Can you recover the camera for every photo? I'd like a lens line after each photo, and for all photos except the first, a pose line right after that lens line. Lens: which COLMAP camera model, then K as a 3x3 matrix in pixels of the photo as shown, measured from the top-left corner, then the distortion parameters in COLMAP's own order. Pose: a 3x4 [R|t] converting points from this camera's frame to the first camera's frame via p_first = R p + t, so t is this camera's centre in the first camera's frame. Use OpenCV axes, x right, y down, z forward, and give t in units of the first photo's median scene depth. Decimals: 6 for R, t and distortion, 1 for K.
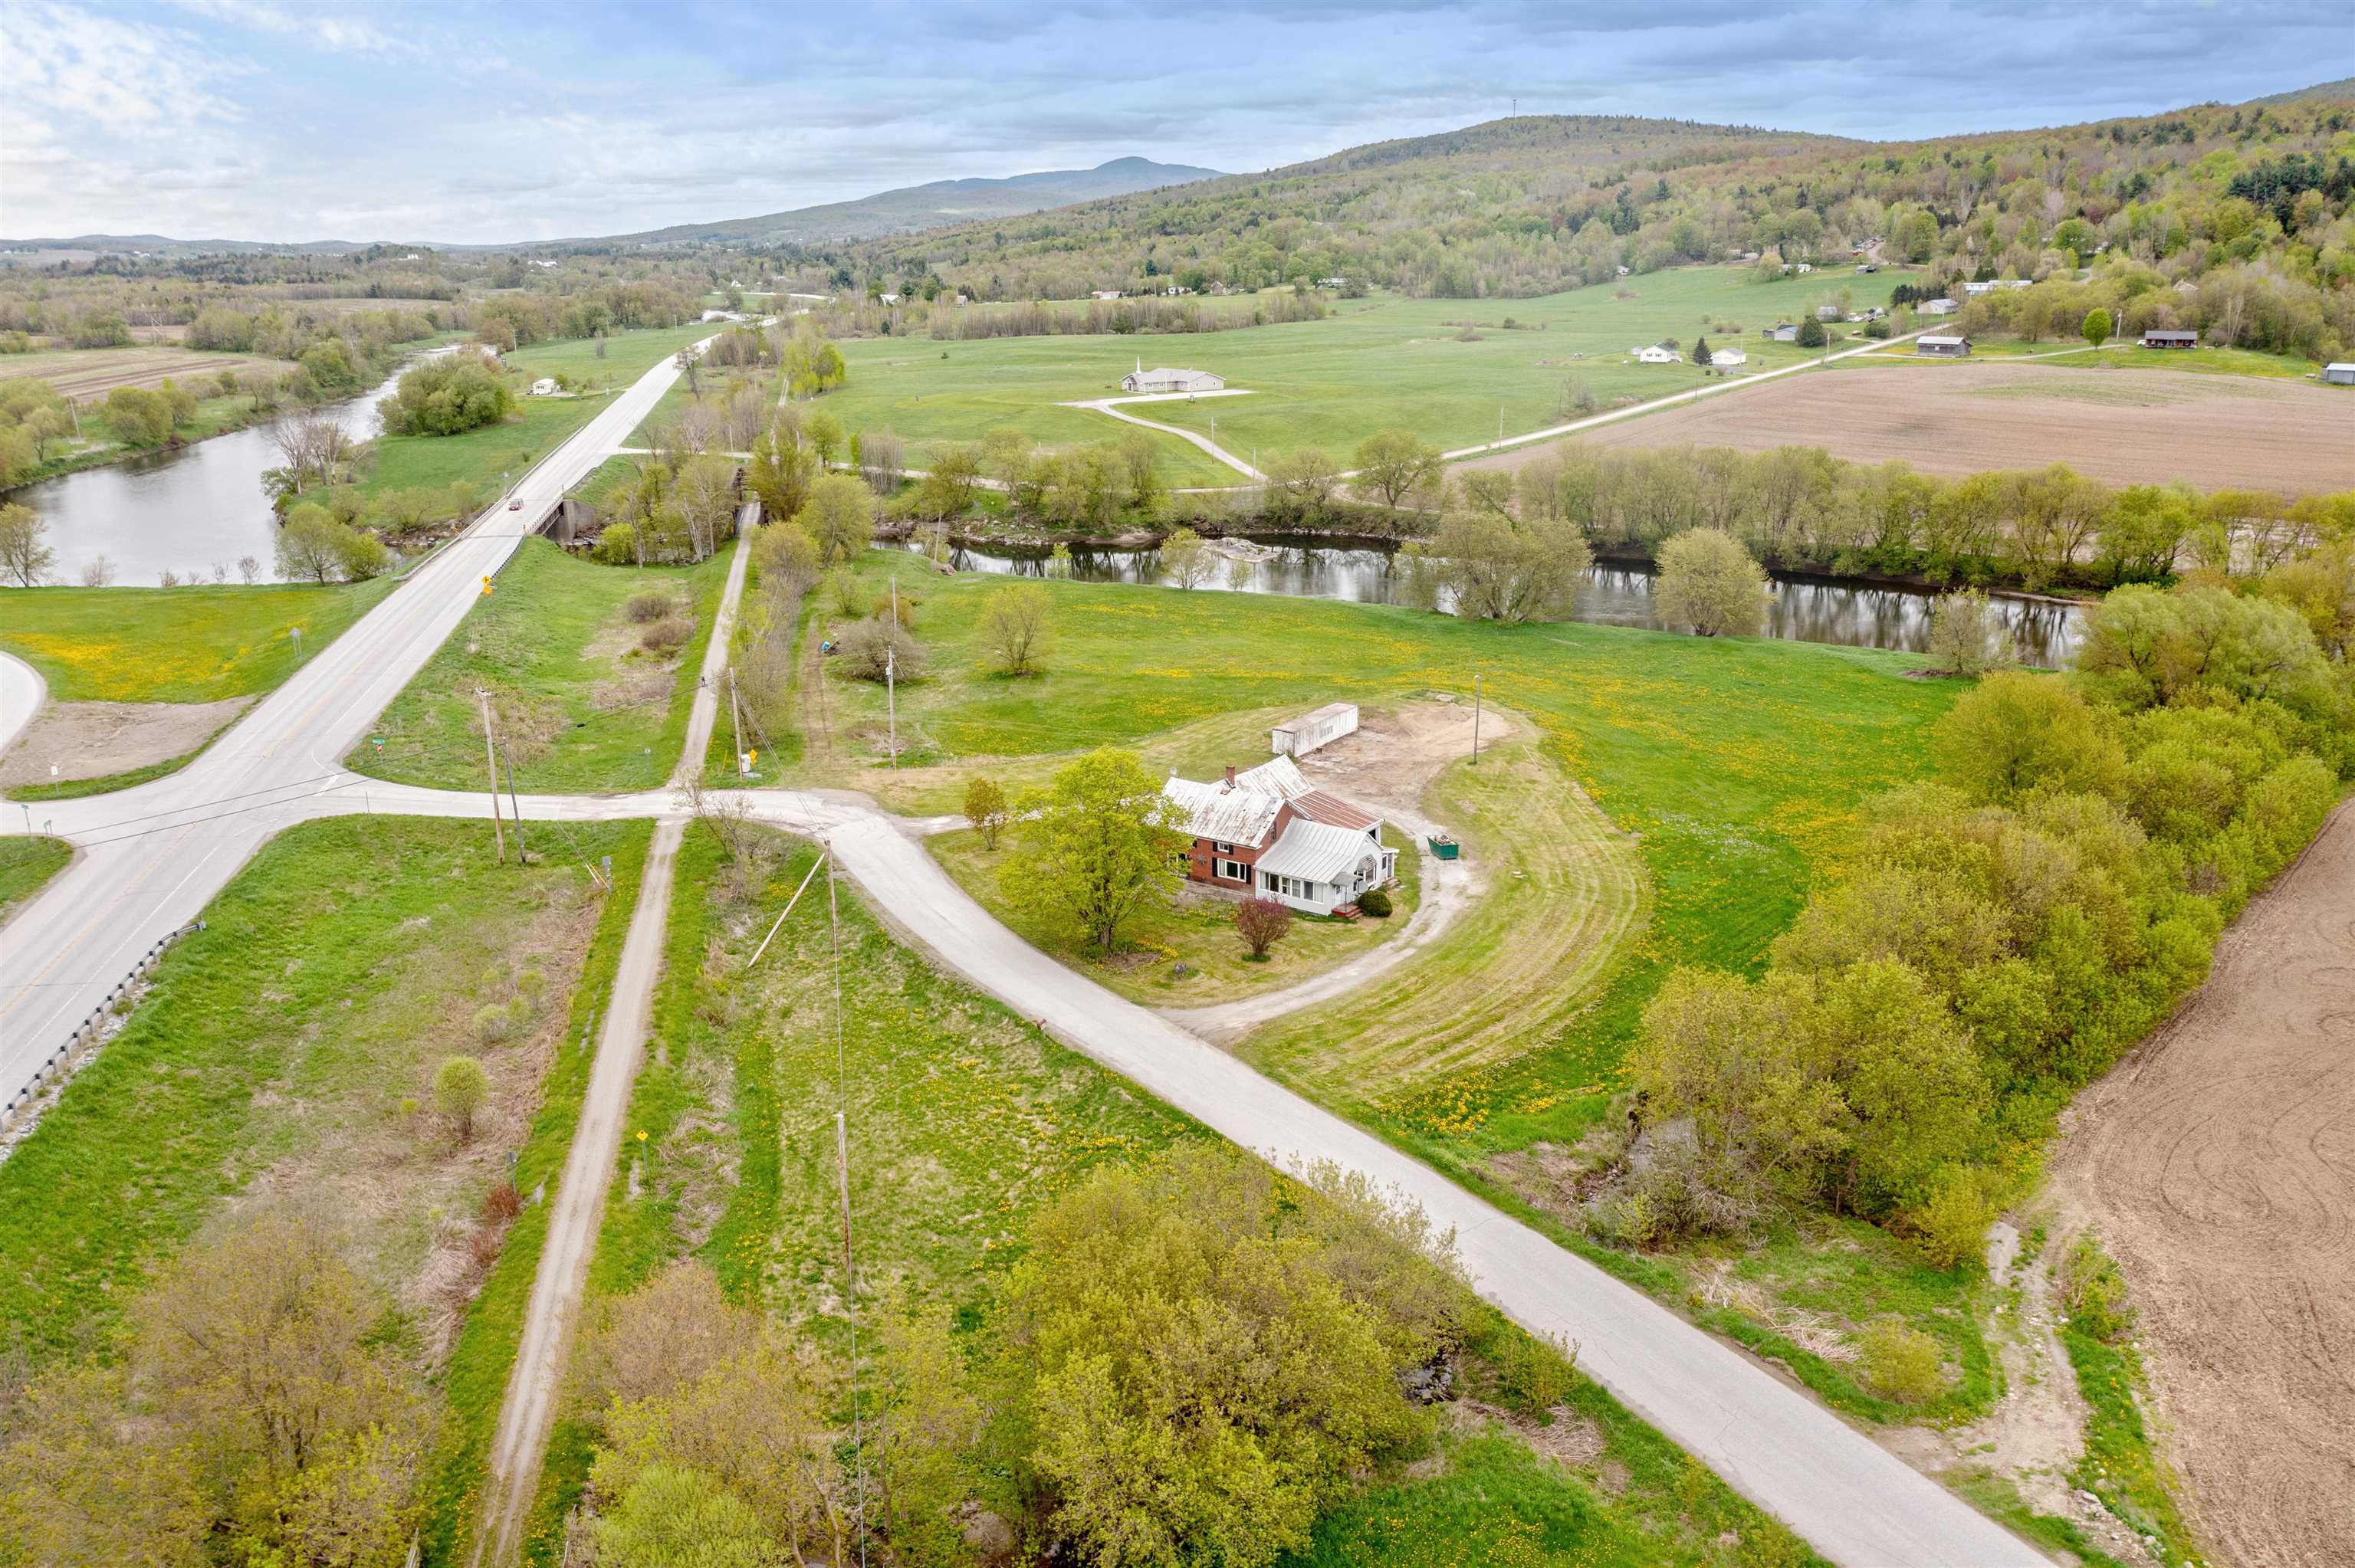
lens RADIAL K [[1826.8, 0, 1188.3], [0, 1826.8, 838.1], [0, 0, 1]] dist [0.001839, -0.020792]
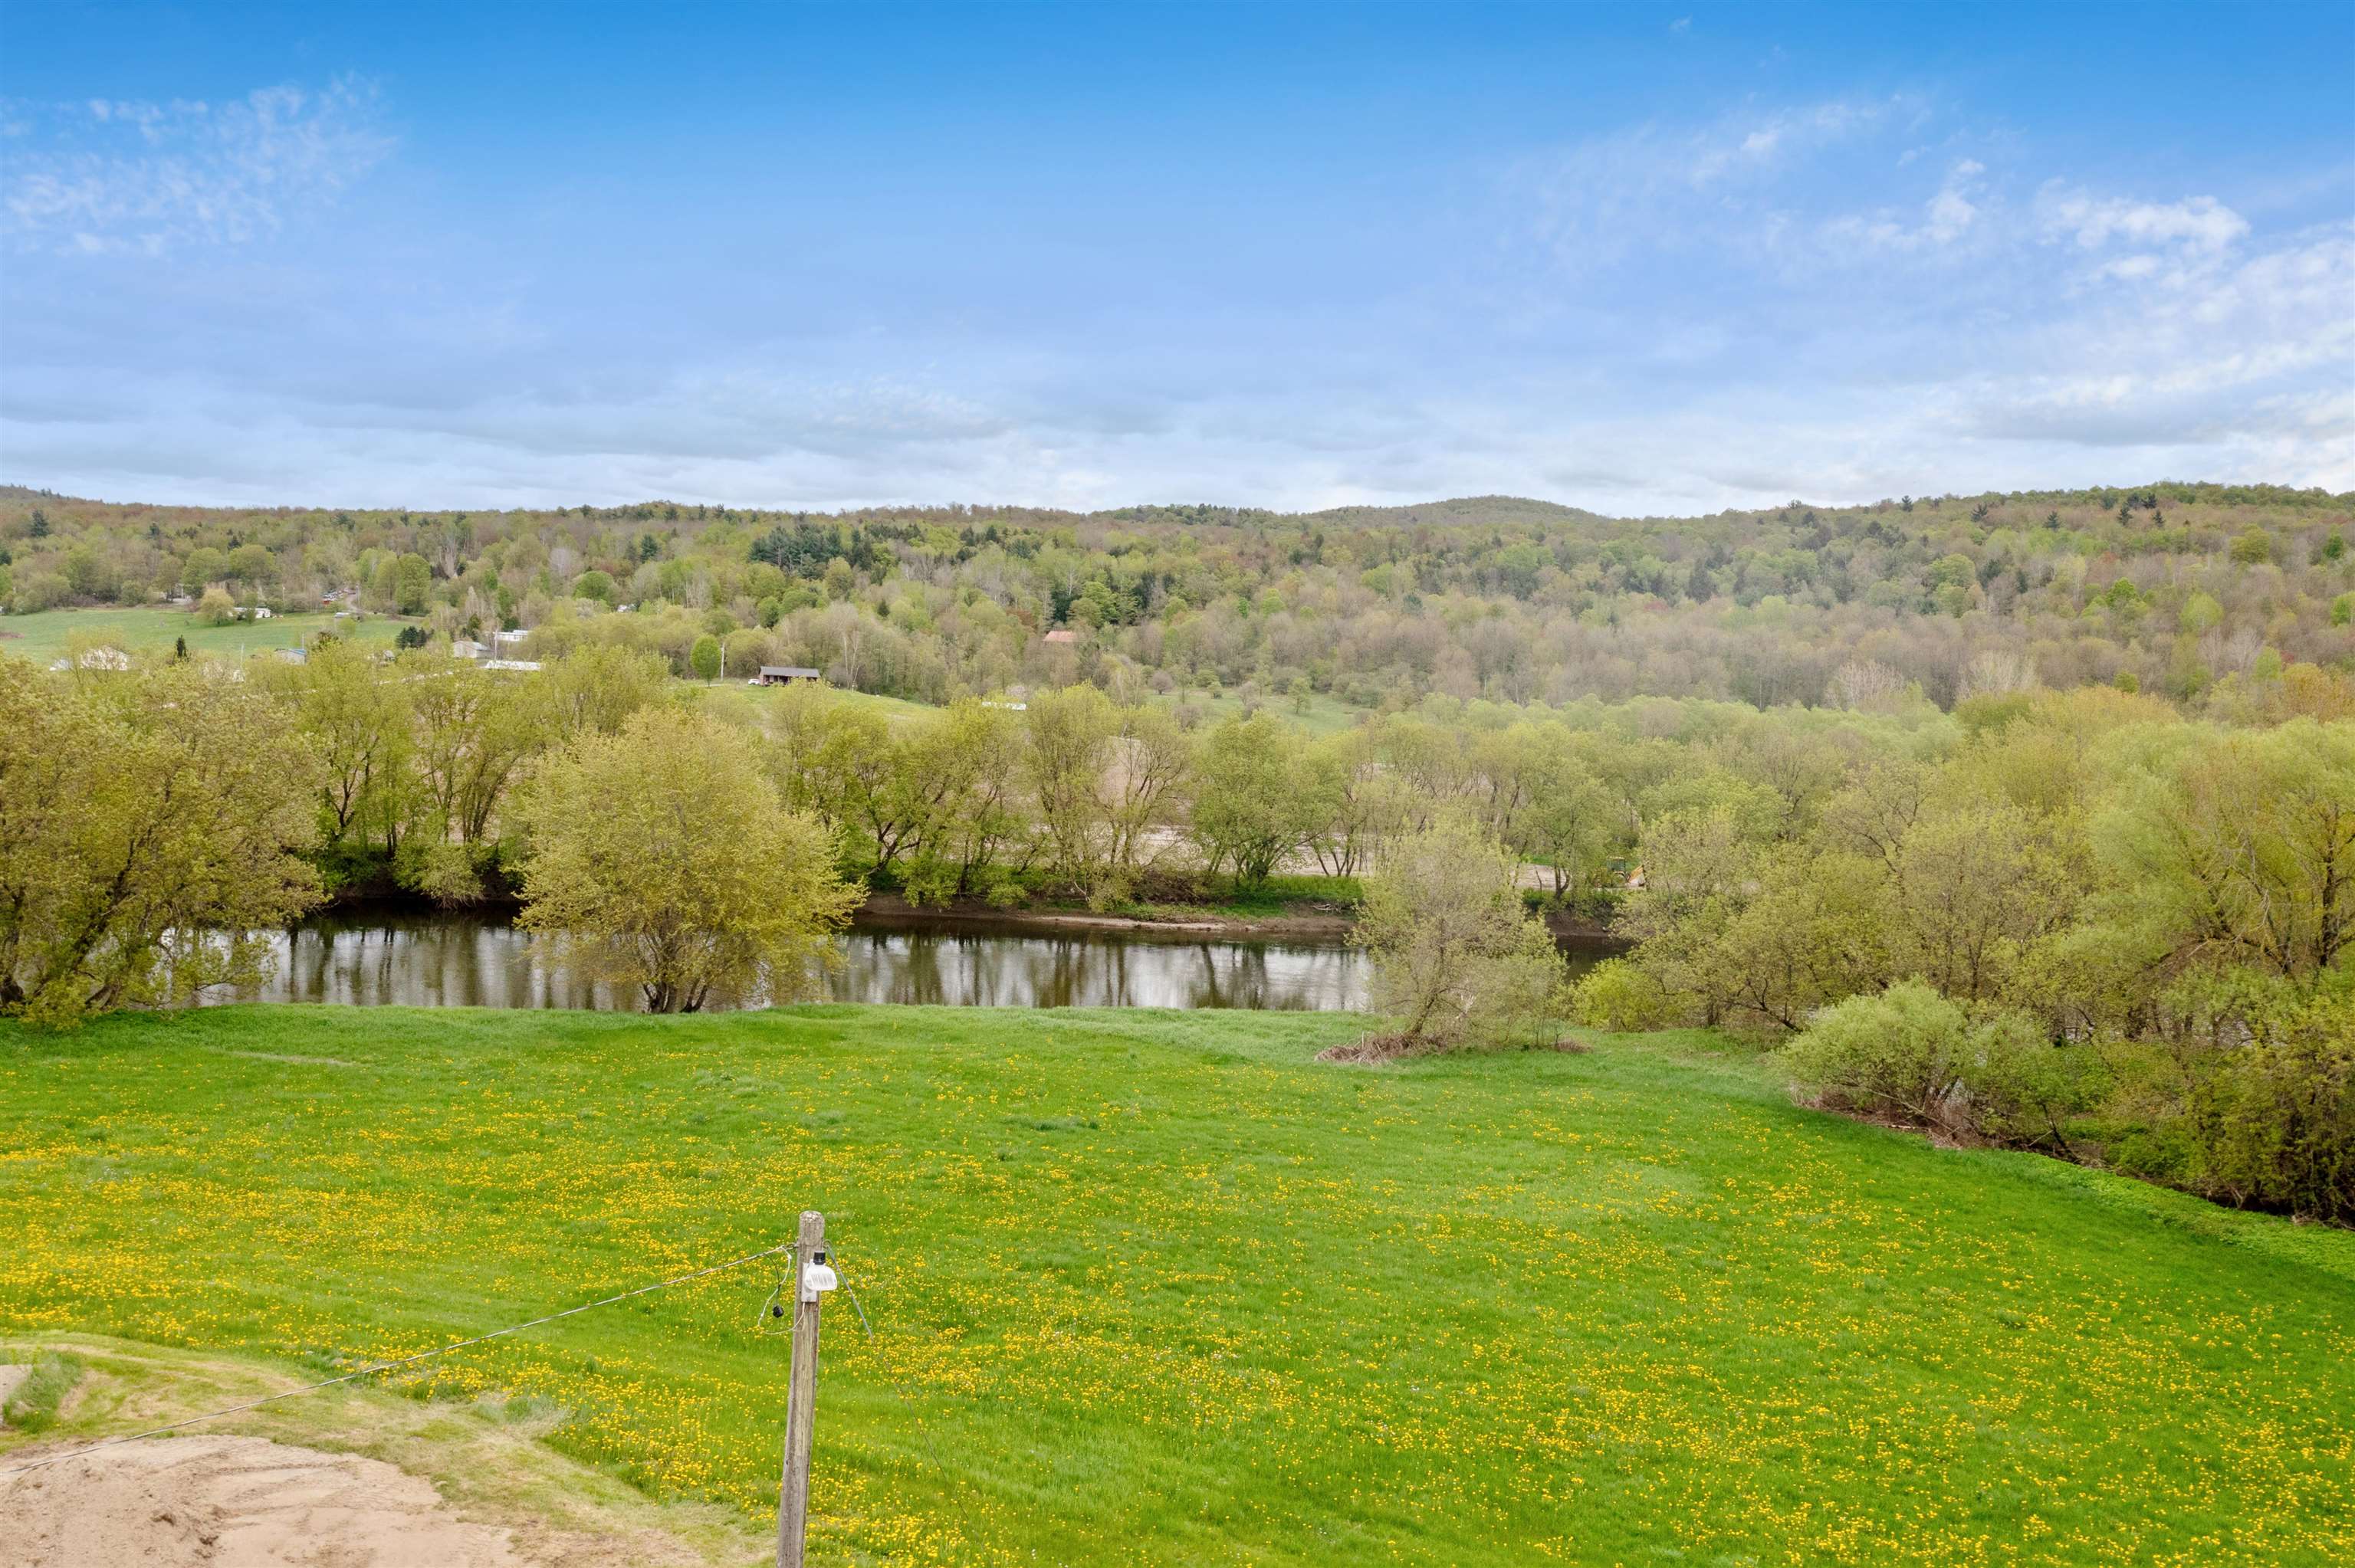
lens RADIAL K [[1826.8, 0, 1188.3], [0, 1826.8, 838.1], [0, 0, 1]] dist [0.001839, -0.020792]
pose [[0.681040, -0.004148, 0.732234, 0.029464], [0.170885, 0.973273, -0.153423, -0.025991], [-0.712027, 0.229615, 0.663547, 0.208007]]
